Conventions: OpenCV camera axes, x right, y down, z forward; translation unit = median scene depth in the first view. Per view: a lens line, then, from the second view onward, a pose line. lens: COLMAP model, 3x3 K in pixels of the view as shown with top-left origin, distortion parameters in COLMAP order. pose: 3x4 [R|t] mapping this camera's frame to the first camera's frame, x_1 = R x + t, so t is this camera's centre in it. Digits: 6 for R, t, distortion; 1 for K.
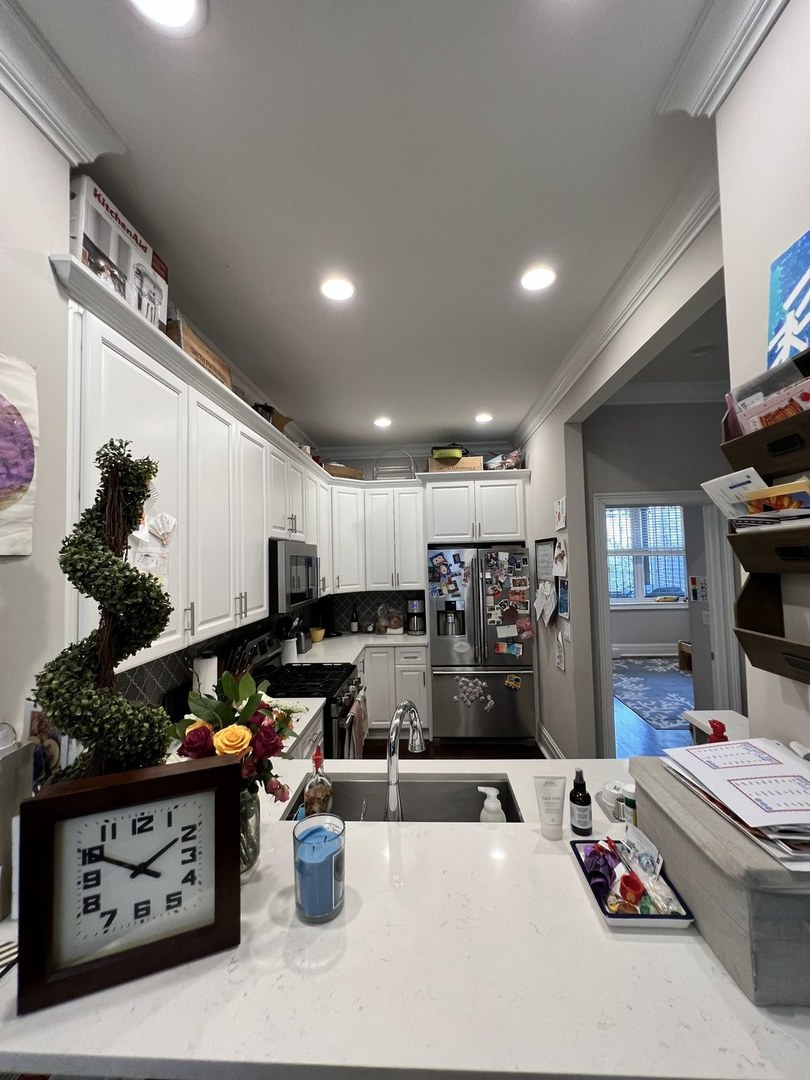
lens RADIAL K [[433.2, 0, 408.5], [0, 433.2, 536.9], [0, 0, 1]] dist [0.000650, -0.000284]
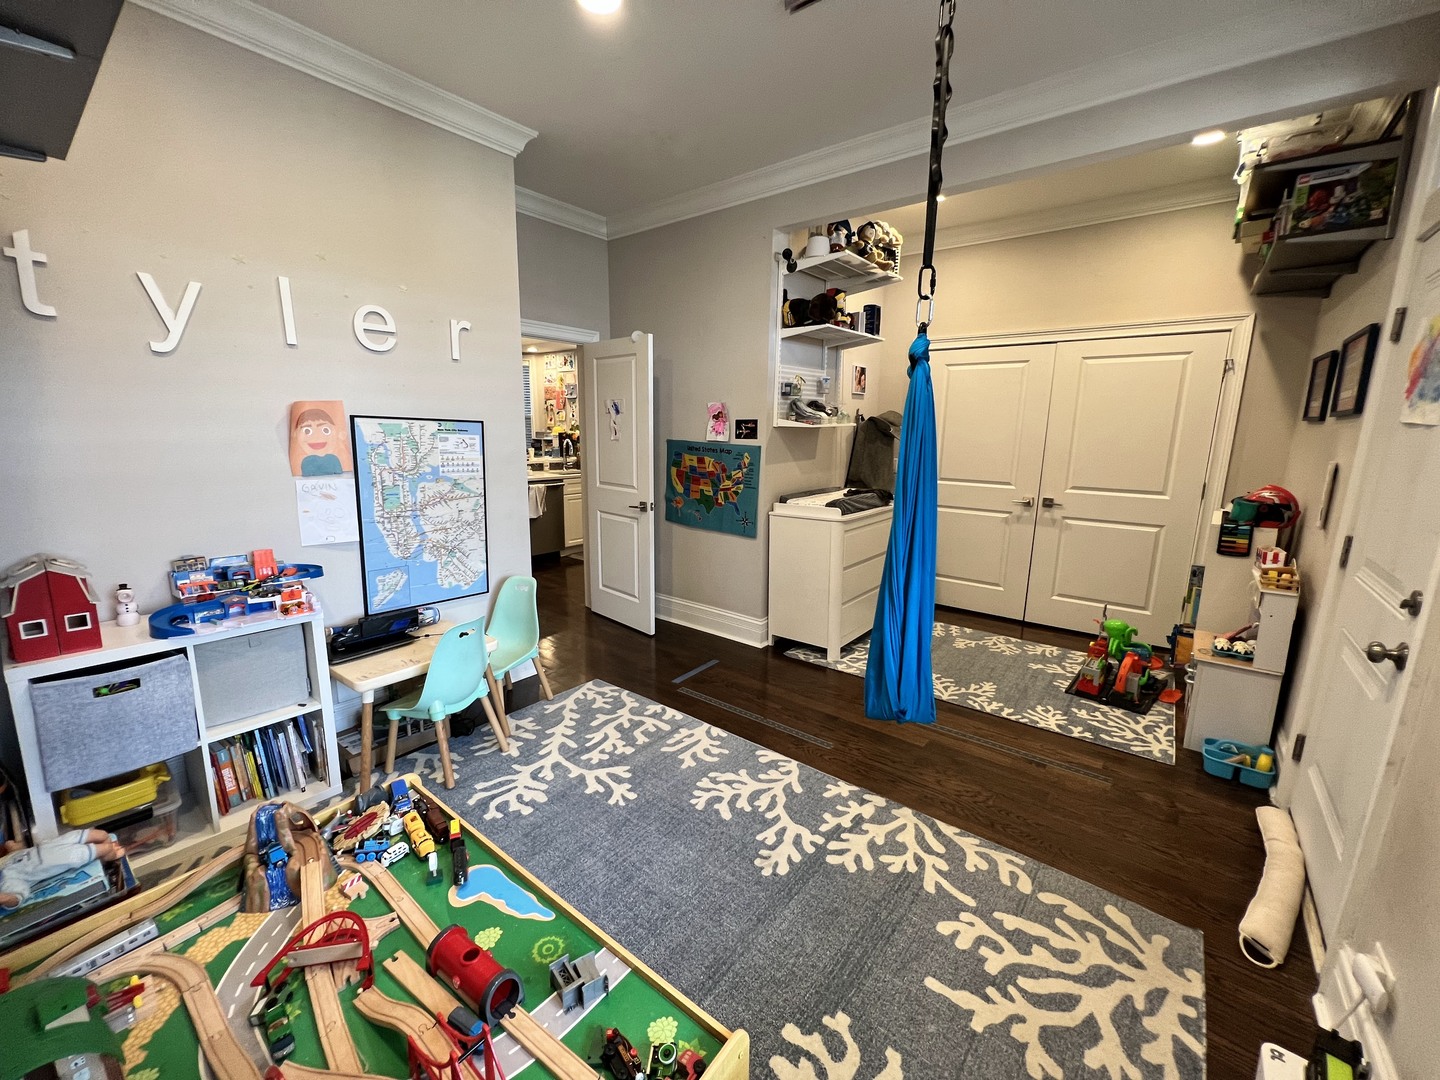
lens RADIAL K [[577.6, 0, 717.5], [0, 577.6, 533.4], [0, 0, 1]] dist [0.000650, -0.000284]
pose [[-0.579866, 0.164592, -0.797913, 1.147908], [0.039254, 0.983887, 0.174427, 0.113736], [0.813765, 0.069823, -0.576984, 1.681028]]
